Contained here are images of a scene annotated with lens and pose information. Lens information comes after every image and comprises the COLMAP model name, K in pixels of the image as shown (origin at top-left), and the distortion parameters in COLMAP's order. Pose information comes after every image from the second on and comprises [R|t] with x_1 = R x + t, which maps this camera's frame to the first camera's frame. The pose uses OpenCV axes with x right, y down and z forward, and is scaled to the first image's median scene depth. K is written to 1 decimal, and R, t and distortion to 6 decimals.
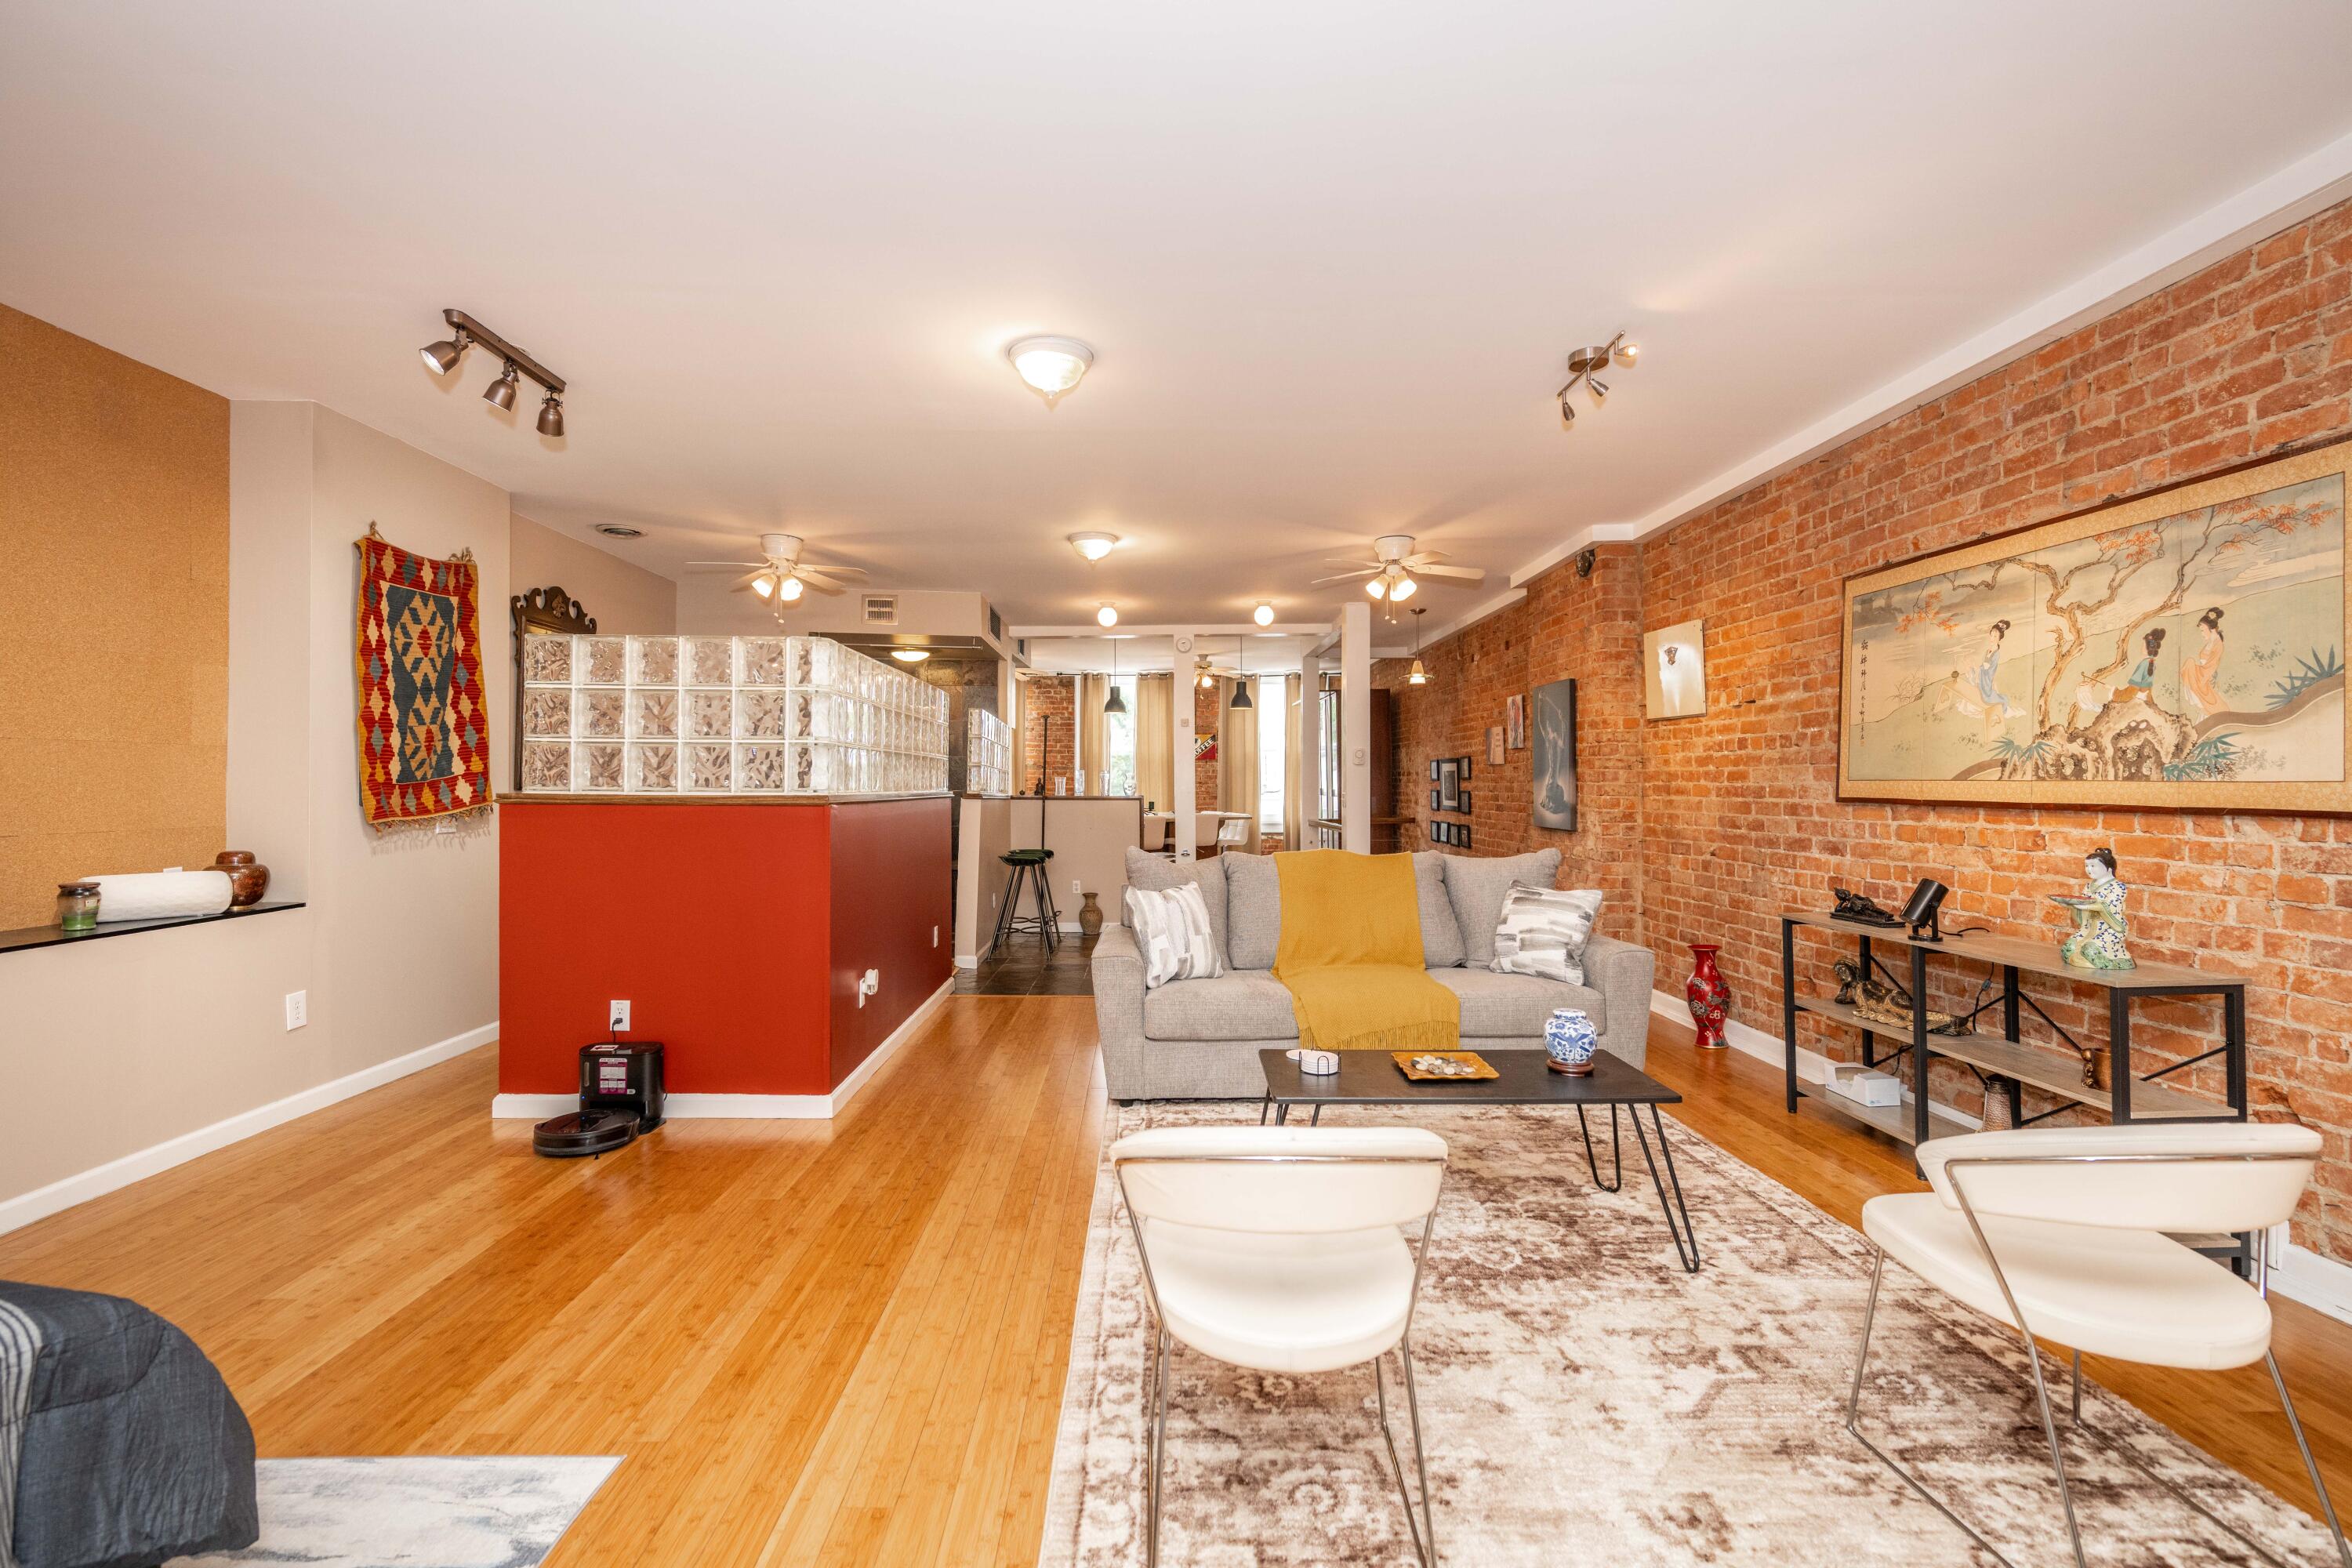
lens RADIAL K [[1036.1, 0, 1161.8], [0, 1036.1, 778.3], [0, 0, 1]] dist [-0.007070, 0.001549]
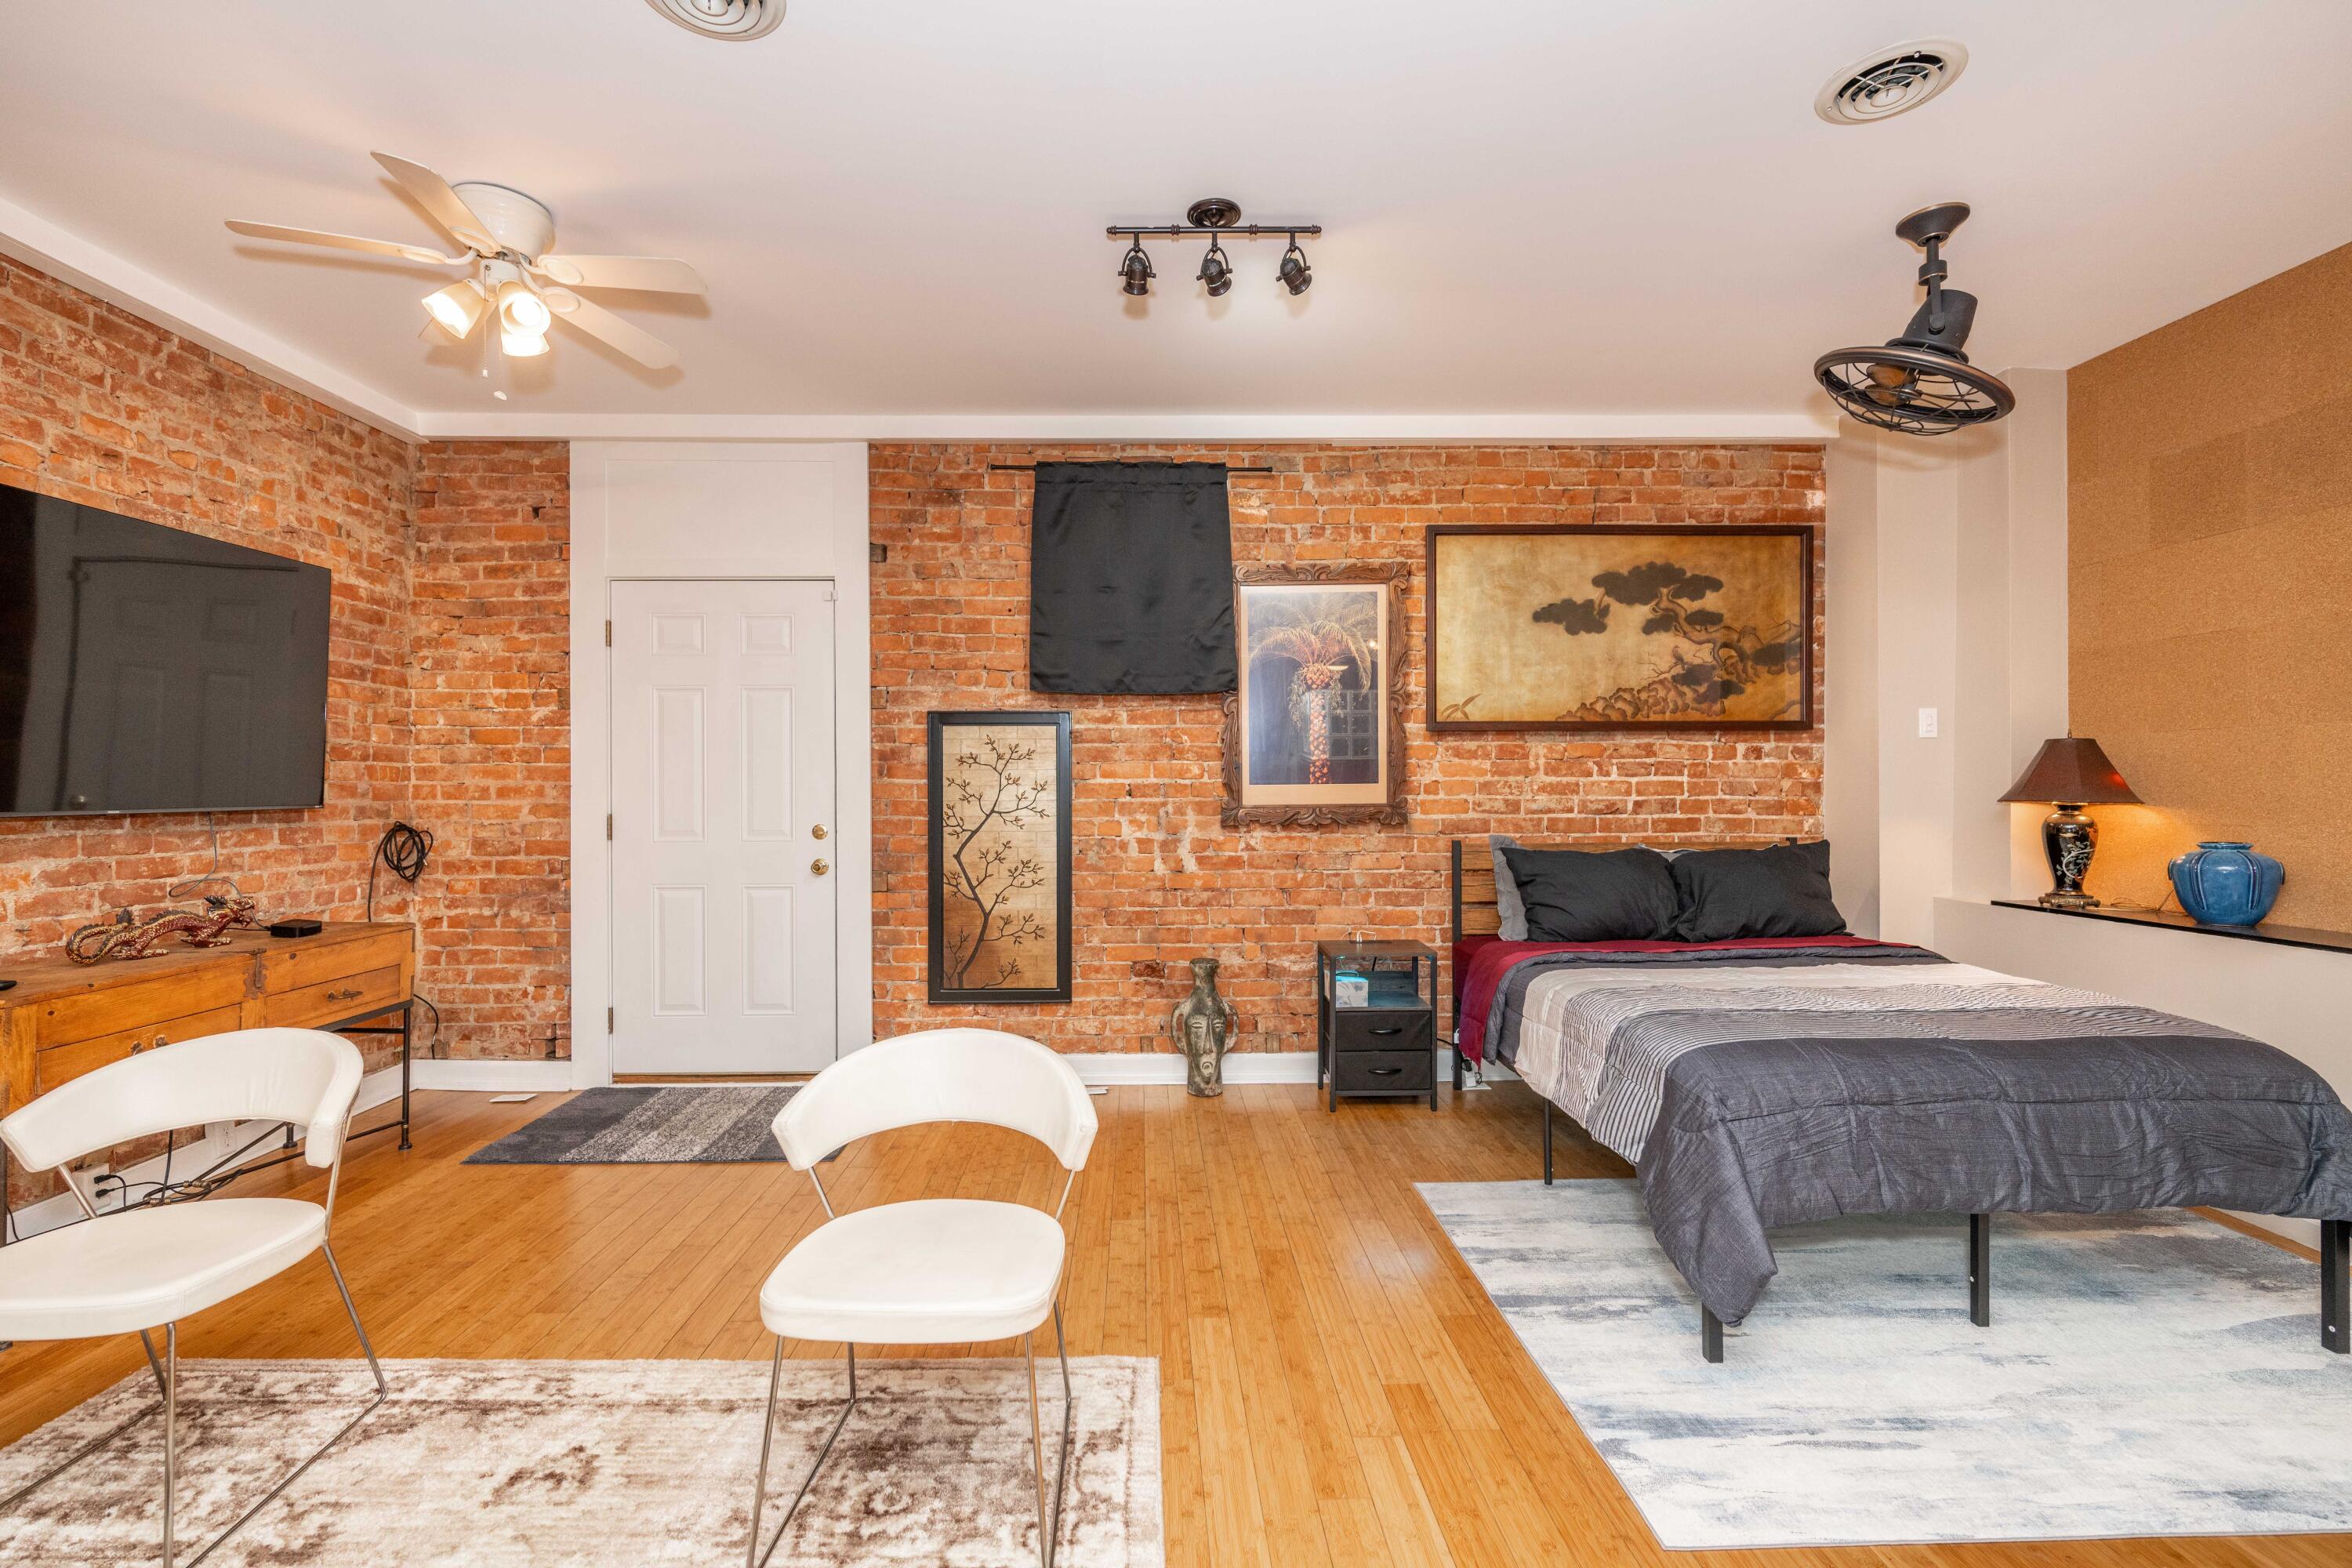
lens RADIAL K [[1036.1, 0, 1163.3], [0, 1036.1, 784.3], [0, 0, 1]] dist [-0.007070, 0.001549]
pose [[-0.999800, 0.005970, -0.019105, -0.047020], [0.006156, 0.999934, -0.009712, 0.013734], [0.019046, -0.009828, -0.999770, 0.967340]]
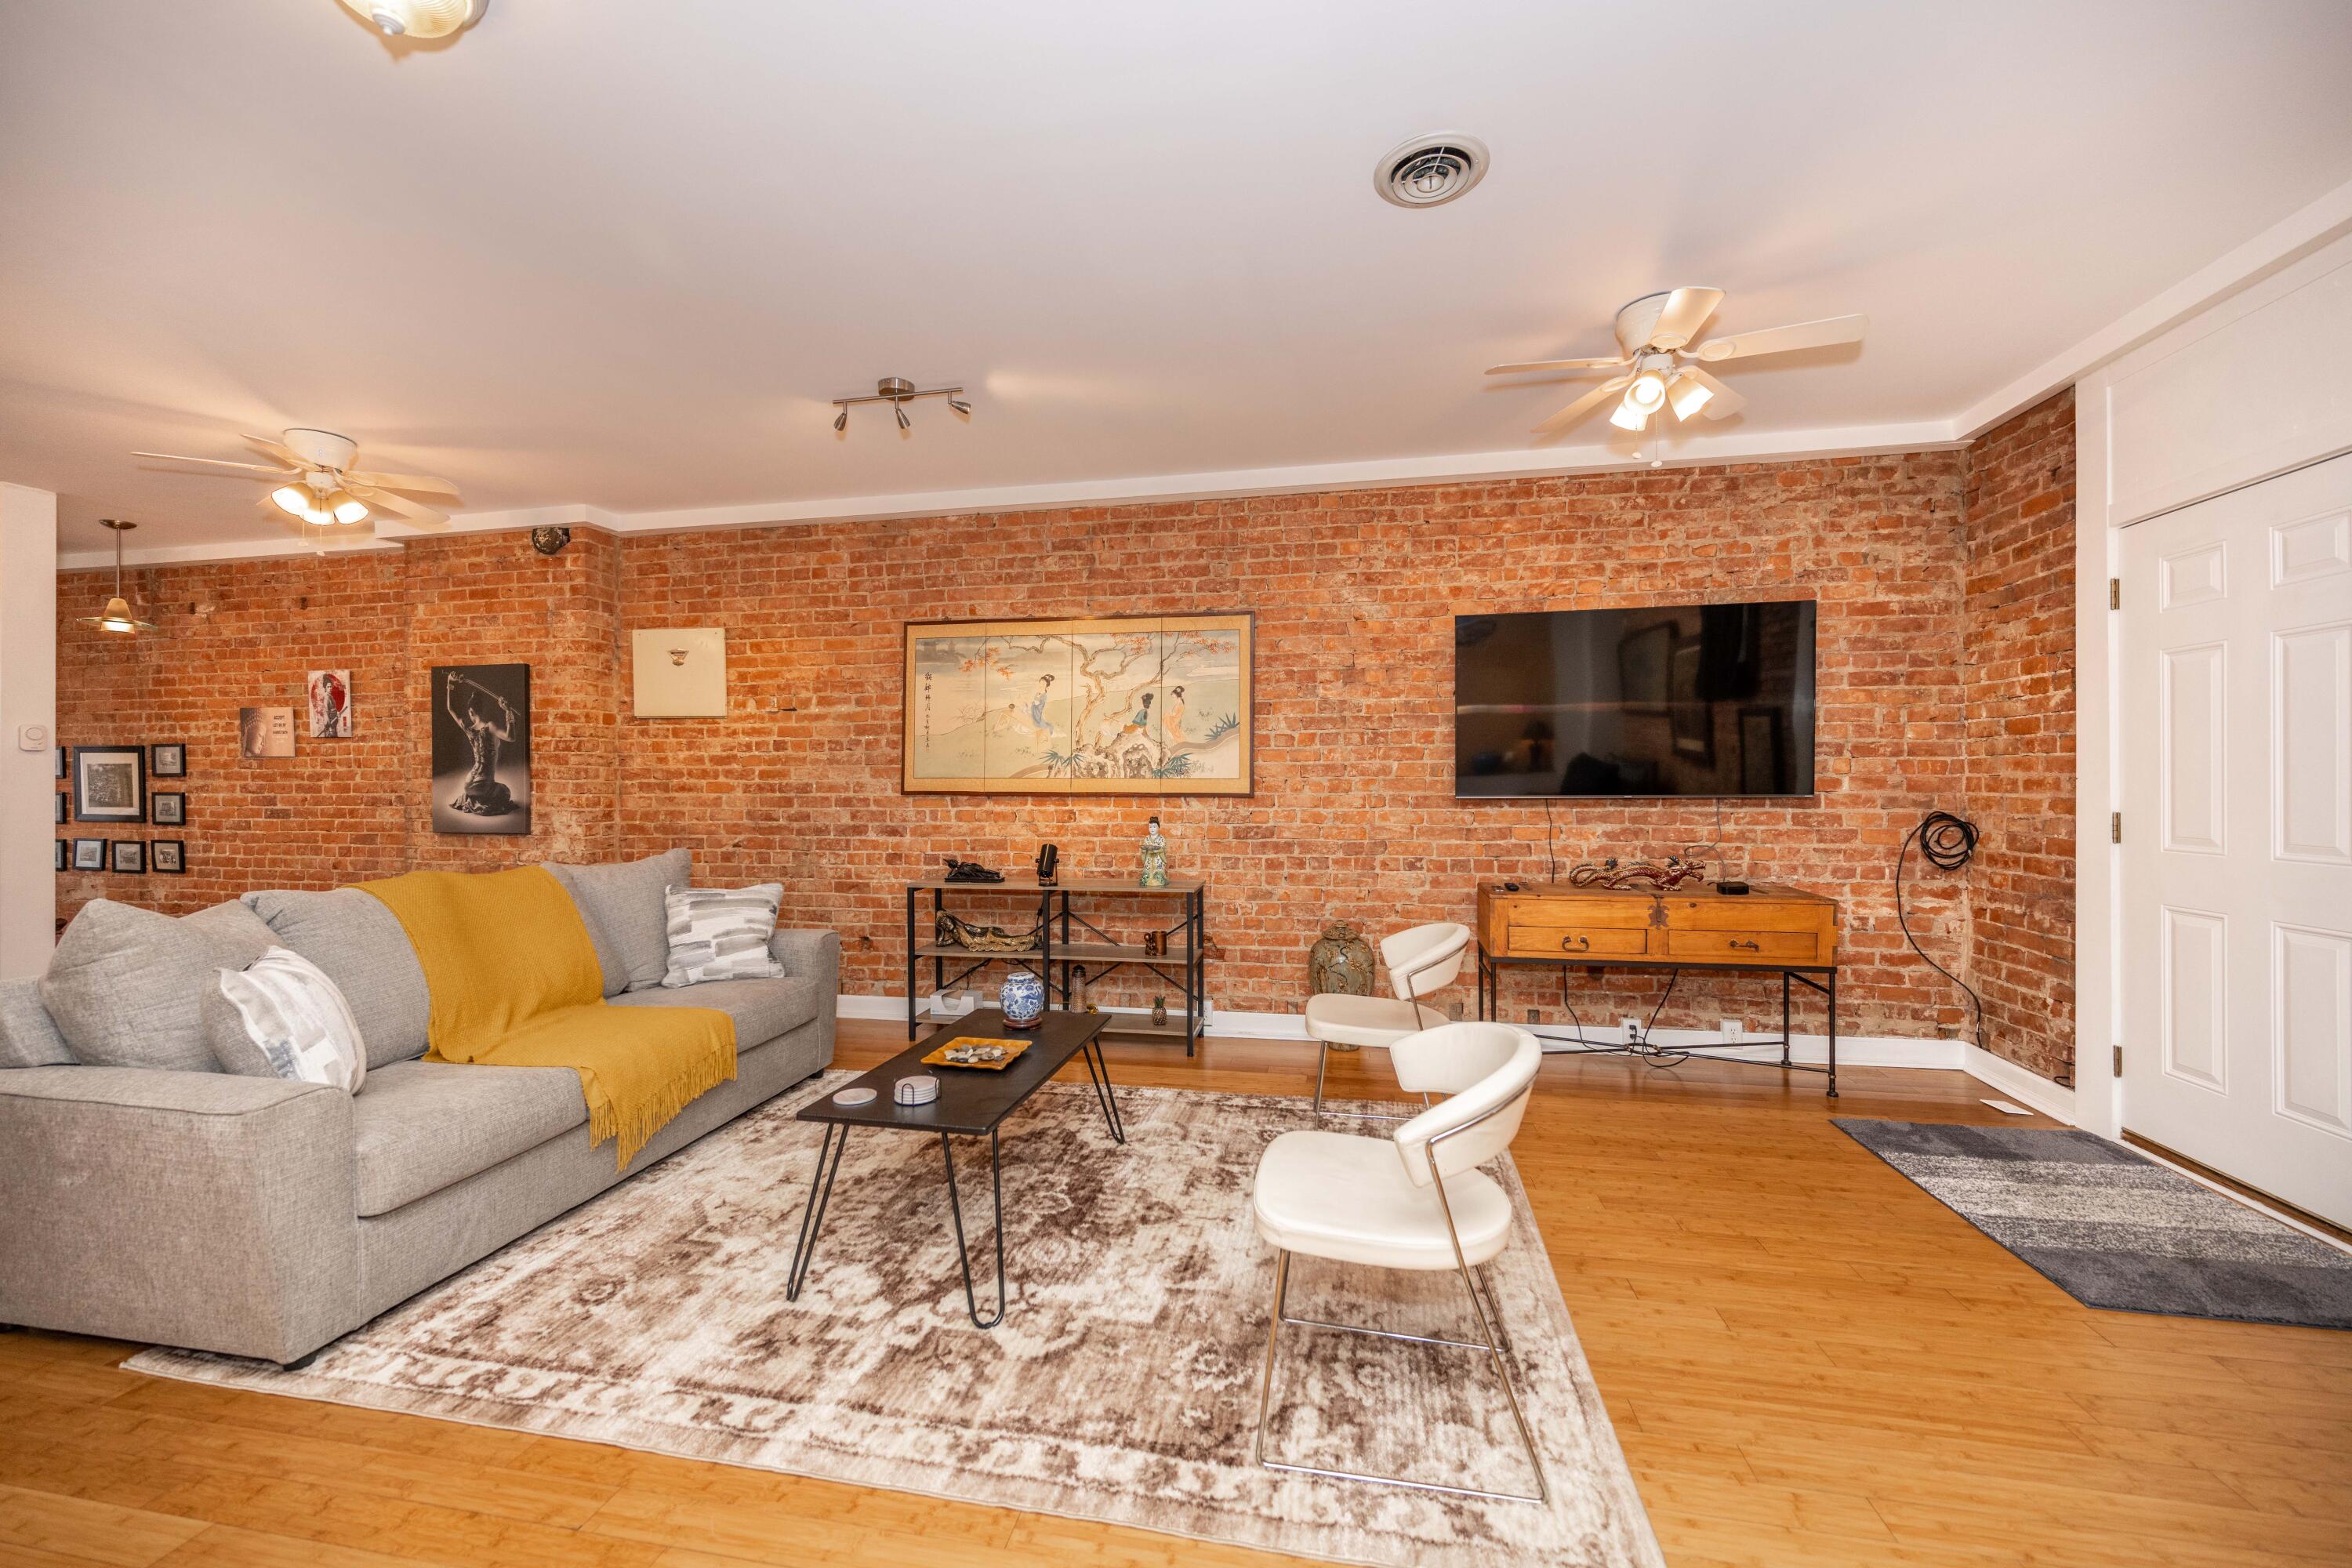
lens RADIAL K [[922.0, 0, 1168.6], [0, 922.0, 781.6], [0, 0, 1]] dist [-0.001132, -0.000096]
pose [[0.204150, 0.002372, 0.978937, -0.455485], [-0.003493, 0.999992, -0.001695, 0.008201], [-0.978933, -0.003073, 0.204157, 0.493531]]
